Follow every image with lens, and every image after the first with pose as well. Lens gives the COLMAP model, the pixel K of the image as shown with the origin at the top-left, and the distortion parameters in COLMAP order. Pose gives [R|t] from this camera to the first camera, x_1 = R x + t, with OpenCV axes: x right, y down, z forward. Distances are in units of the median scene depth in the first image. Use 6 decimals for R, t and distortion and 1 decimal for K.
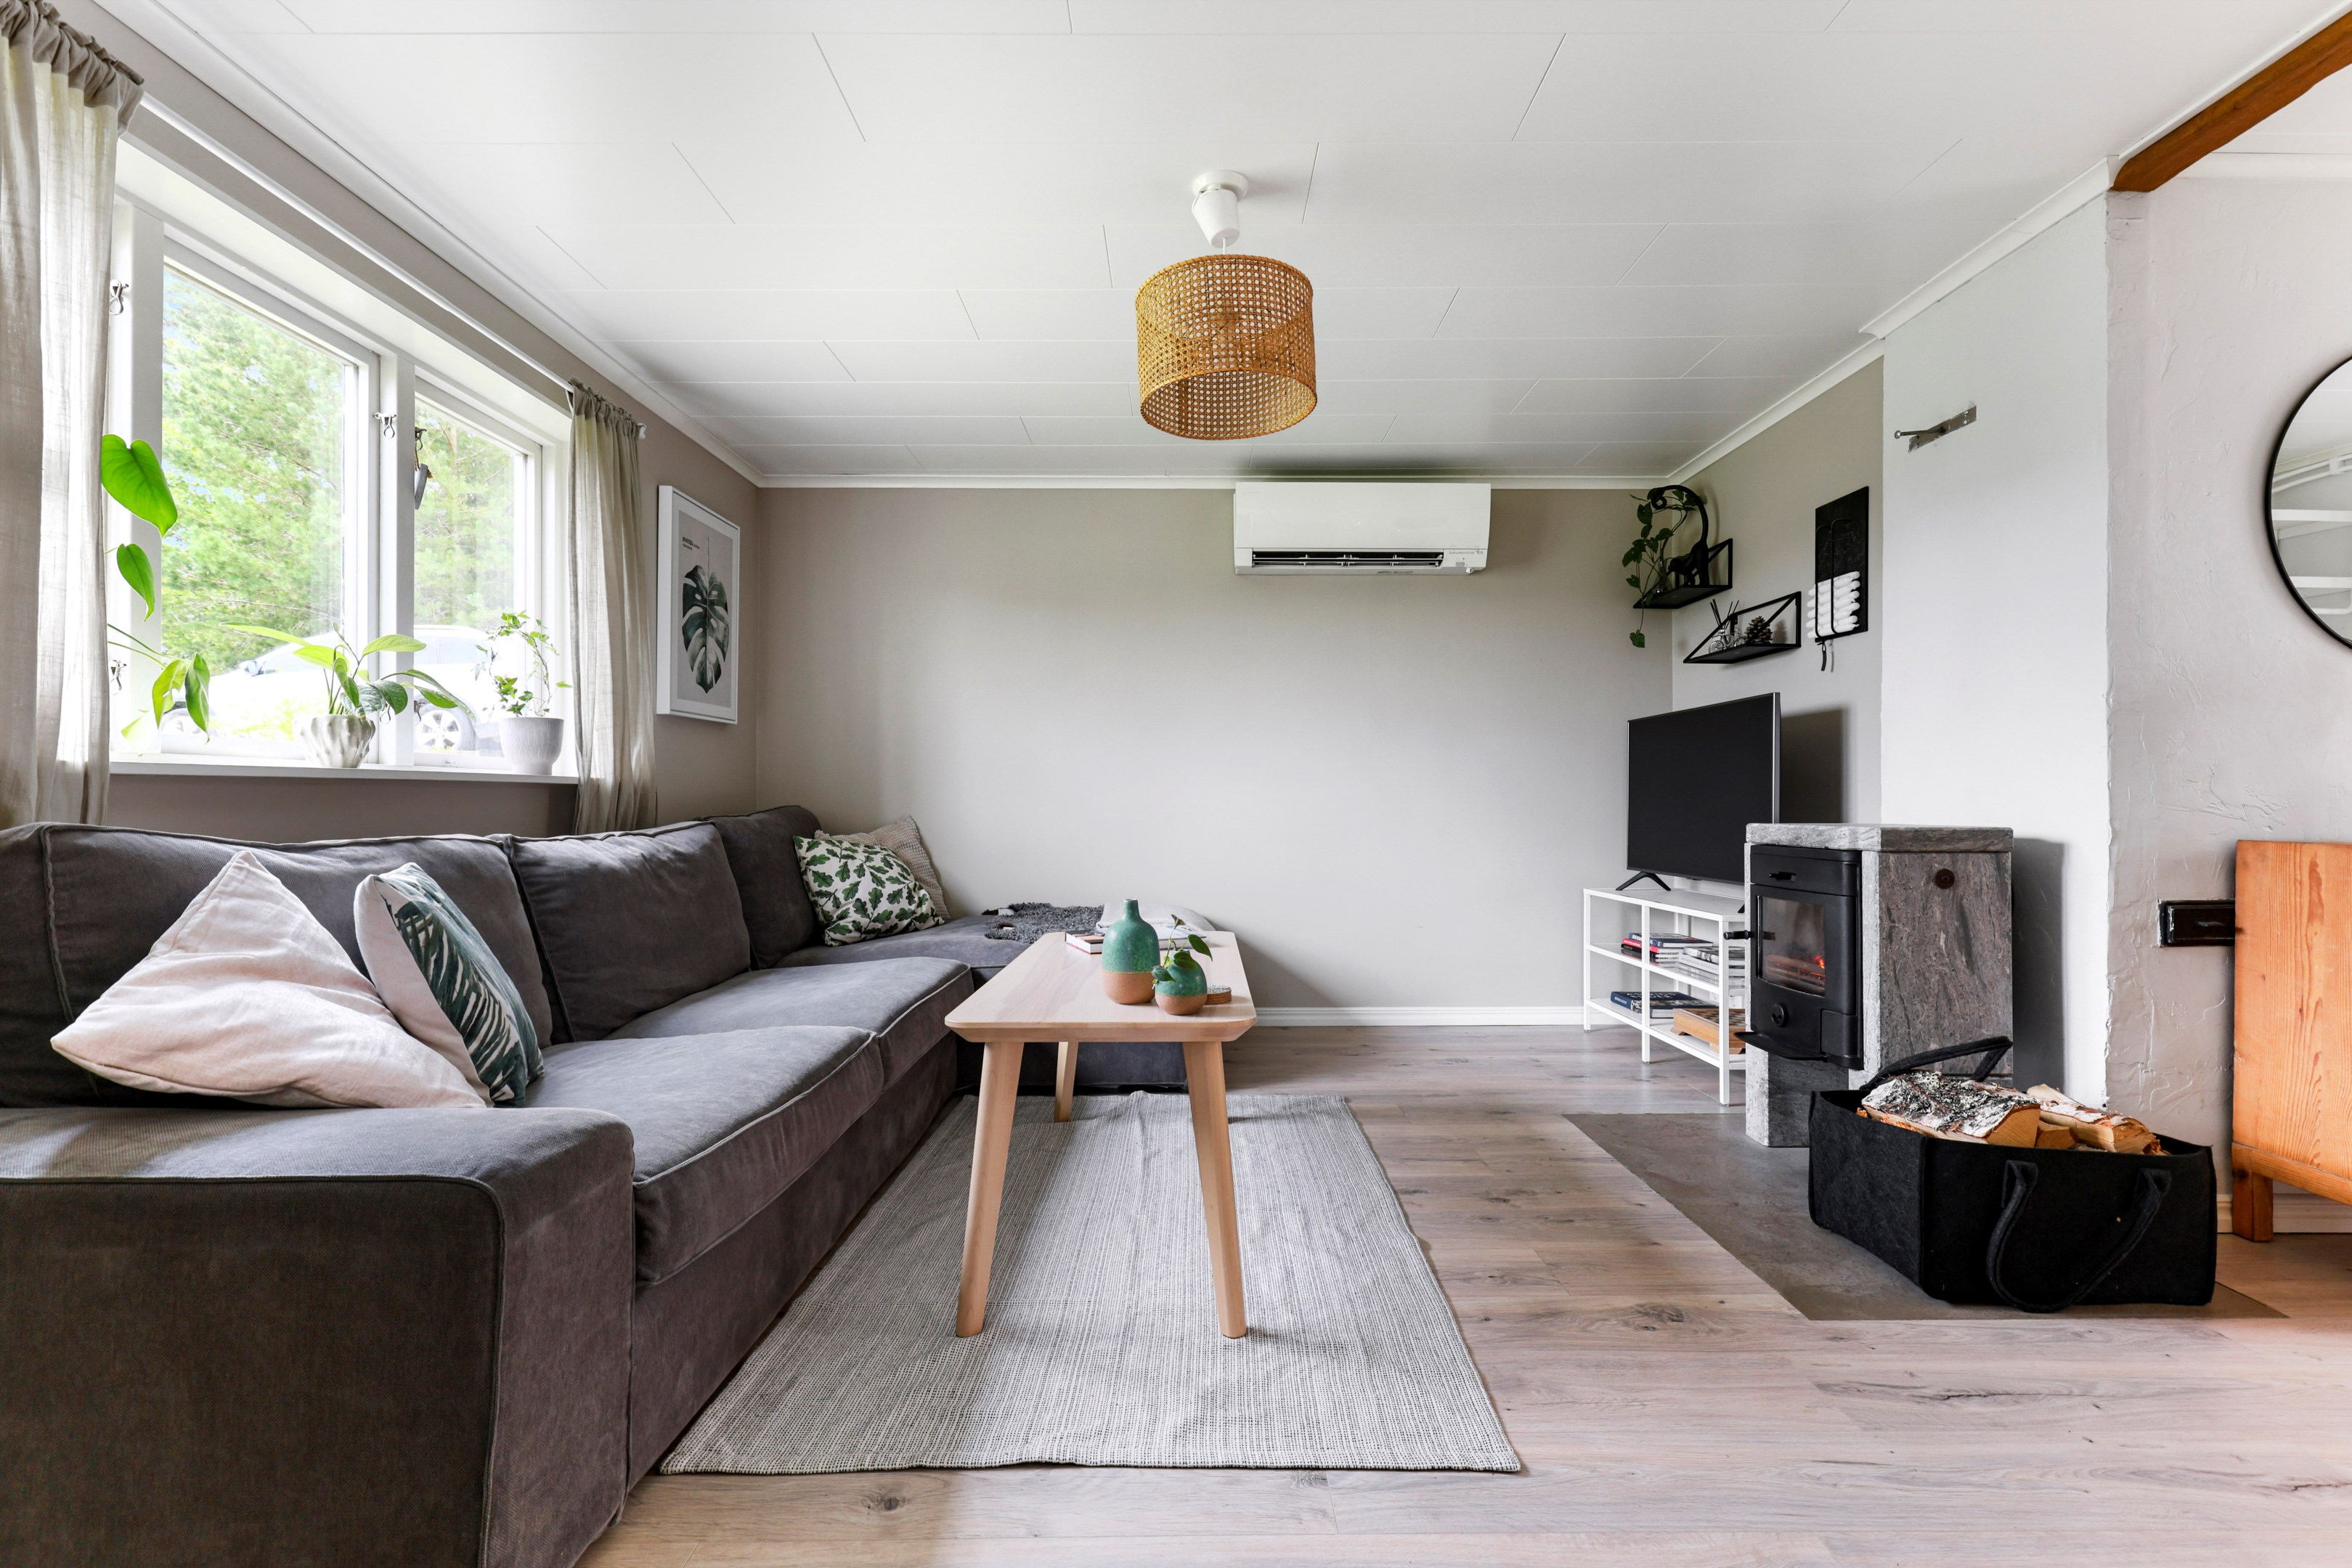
lens RADIAL K [[1076.8, 0, 1194.9], [0, 1076.8, 794.0], [0, 0, 1]] dist [0.005670, -0.000291]
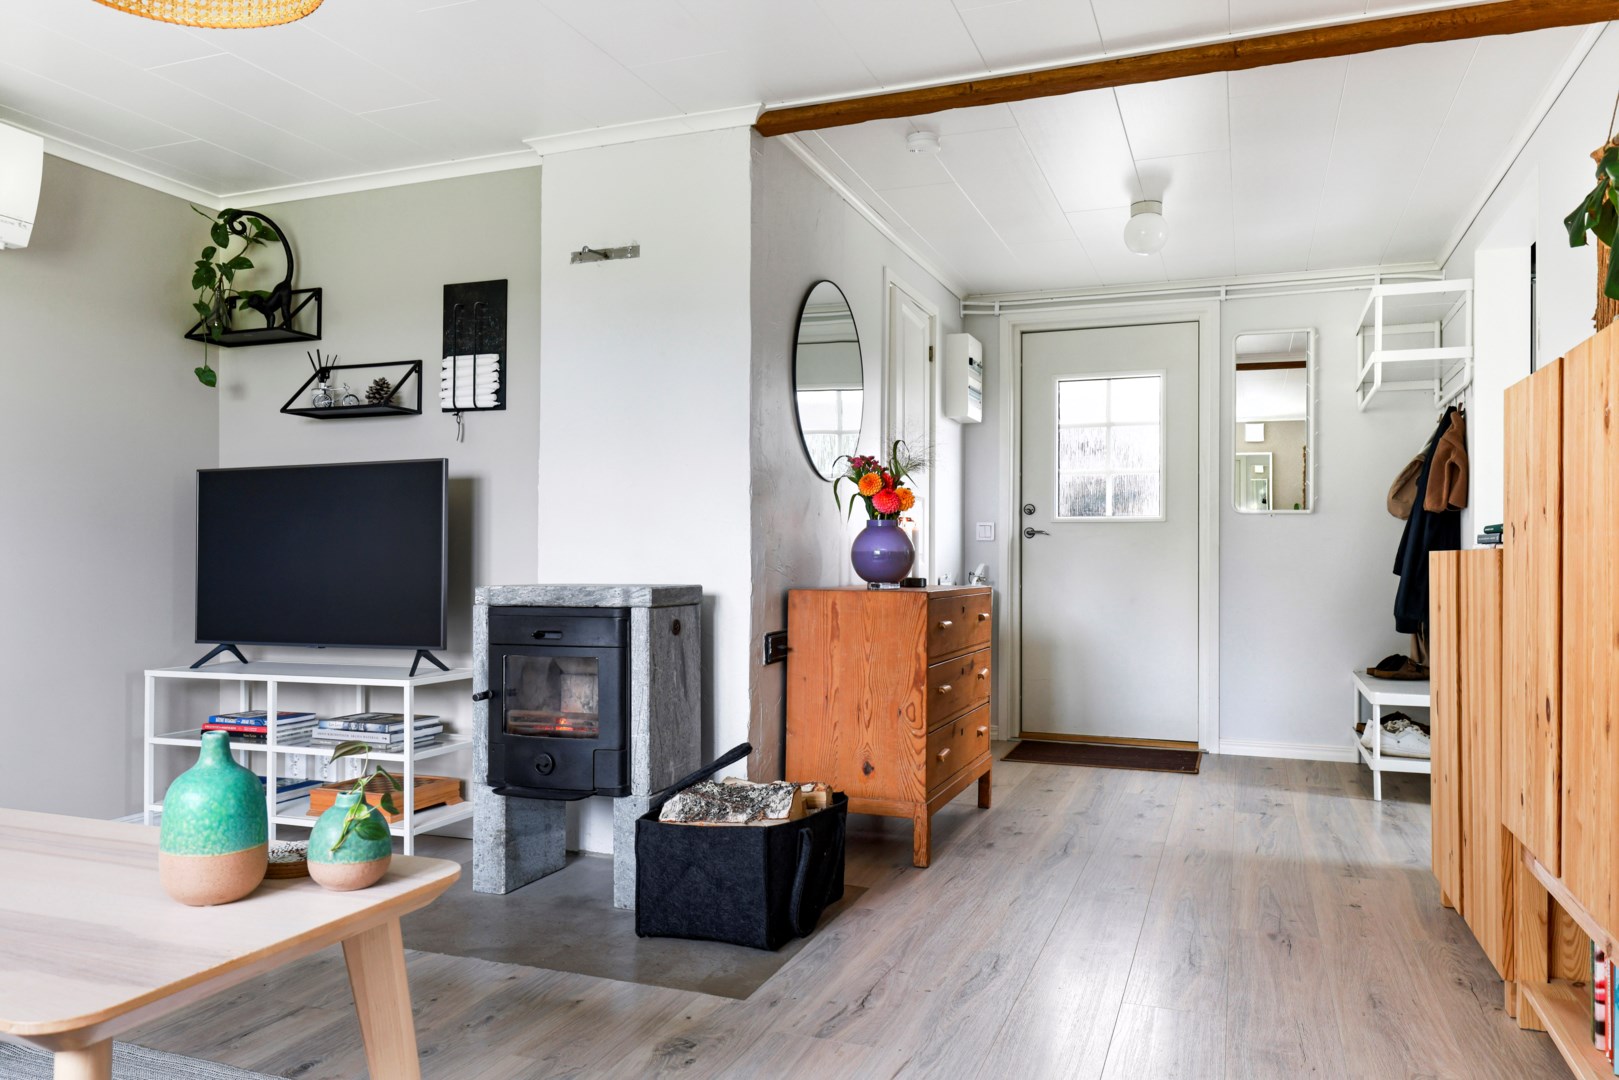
lens RADIAL K [[1147.9, 0, 800.4], [0, 1147.9, 544.6], [0, 0, 1]] dist [0.045690, 0.000857]
pose [[0.377709, 0.007120, 0.925897, -0.387364], [-0.005709, 0.999969, -0.005361, -0.008538], [-0.925907, -0.003262, 0.377738, 0.294752]]
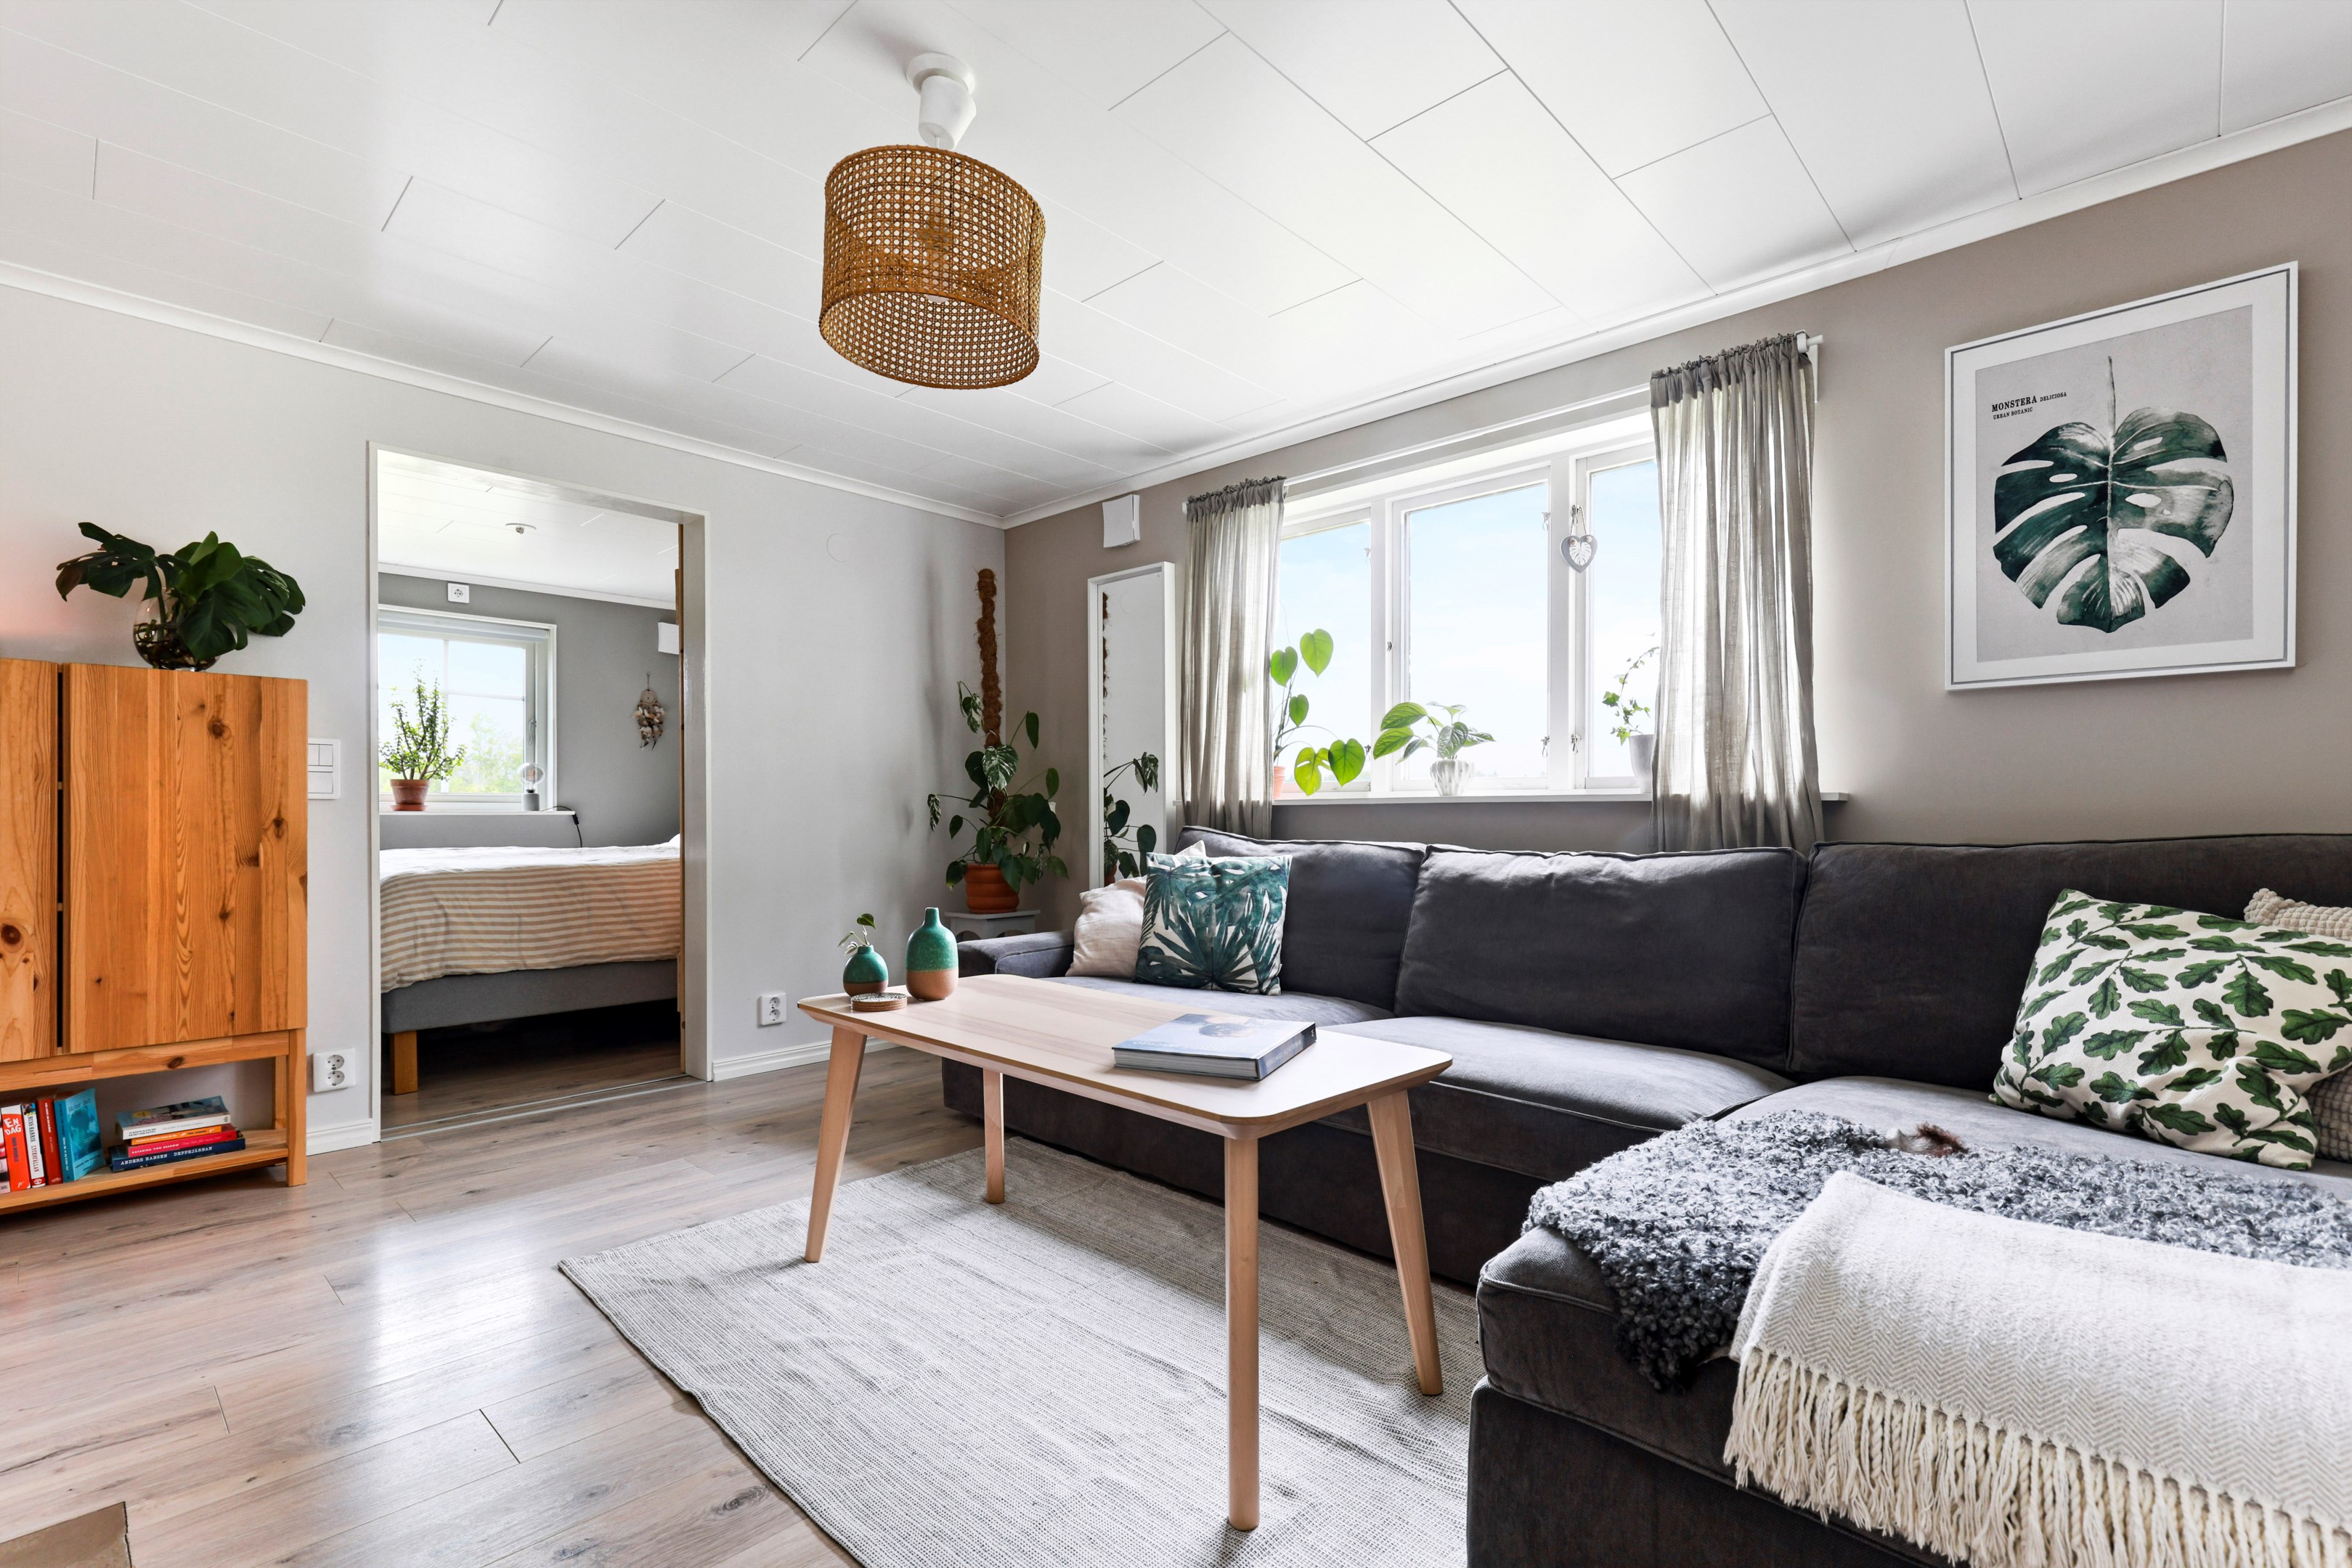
lens RADIAL K [[1076.8, 0, 1187.3], [0, 1076.8, 822.1], [0, 0, 1]] dist [0.005670, -0.000291]
pose [[-0.697626, 0.003909, -0.716451, 0.380294], [0.003627, 0.999992, 0.001925, 0.004710], [0.716453, -0.001256, -0.697635, 1.337336]]
